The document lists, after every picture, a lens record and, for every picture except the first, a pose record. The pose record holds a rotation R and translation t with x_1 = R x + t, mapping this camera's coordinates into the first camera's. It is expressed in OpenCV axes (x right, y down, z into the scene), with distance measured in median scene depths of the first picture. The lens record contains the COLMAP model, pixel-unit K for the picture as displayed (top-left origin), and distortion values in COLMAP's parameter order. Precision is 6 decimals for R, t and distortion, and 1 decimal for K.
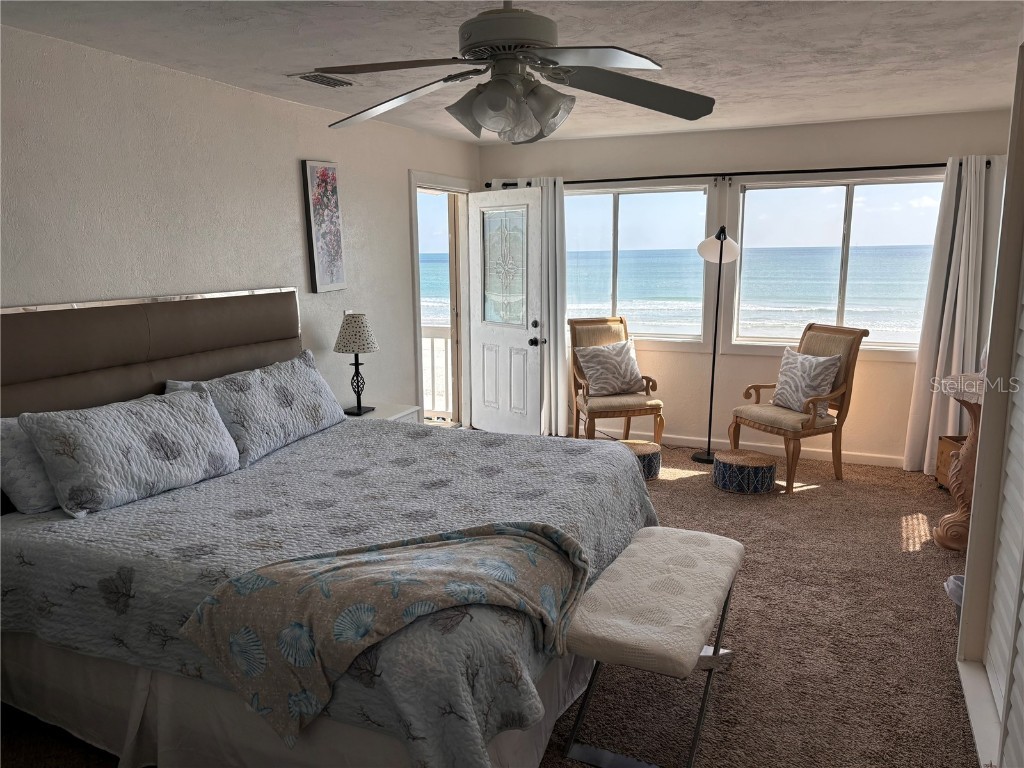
lens RADIAL K [[768.5, 0, 512.0], [0, 768.5, 384.0], [0, 0, 1]] dist [0.038460, -0.004649]
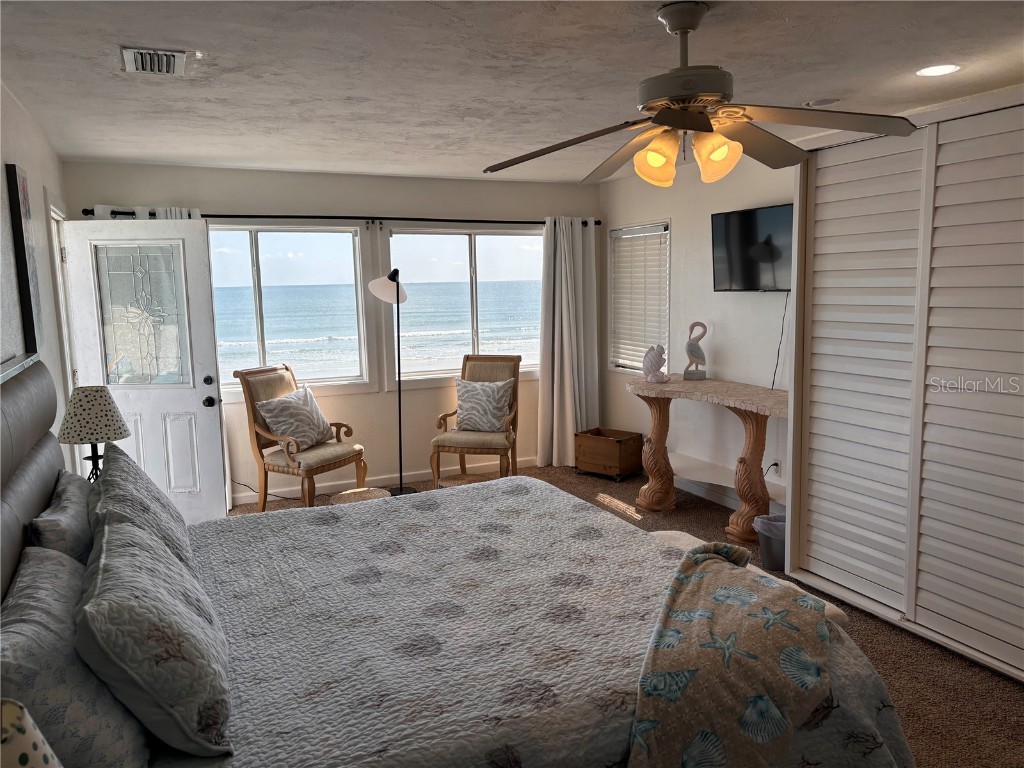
lens RADIAL K [[768.5, 0, 512.0], [0, 768.5, 384.0], [0, 0, 1]] dist [0.038460, -0.004649]
pose [[0.658705, -0.105931, 0.744907, -0.406177], [0.144730, 0.989389, 0.012716, -0.039987], [-0.738351, 0.099434, 0.667047, 0.206187]]
